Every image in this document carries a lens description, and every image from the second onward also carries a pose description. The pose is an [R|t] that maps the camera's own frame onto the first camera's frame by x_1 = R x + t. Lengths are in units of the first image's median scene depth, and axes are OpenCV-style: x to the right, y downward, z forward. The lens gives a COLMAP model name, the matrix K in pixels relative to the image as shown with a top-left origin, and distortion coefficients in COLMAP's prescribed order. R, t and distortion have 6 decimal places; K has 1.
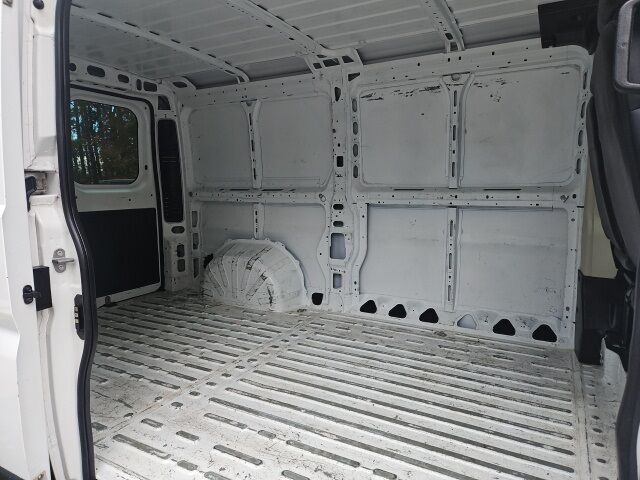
lens RADIAL K [[427.4, 0, 321.9], [0, 427.4, 239.4], [0, 0, 1]] dist [0.062352, -0.039820]
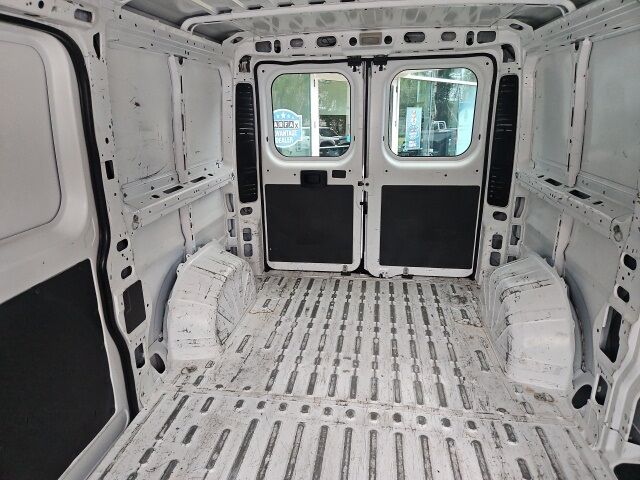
lens RADIAL K [[427.4, 0, 319.7], [0, 427.4, 241.3], [0, 0, 1]] dist [0.062352, -0.039820]
pose [[0.338005, 0.288008, -0.895993, 0.314007], [-0.102500, 0.957627, 0.269153, -0.173039], [0.935546, 0.000864, 0.353204, 0.426502]]
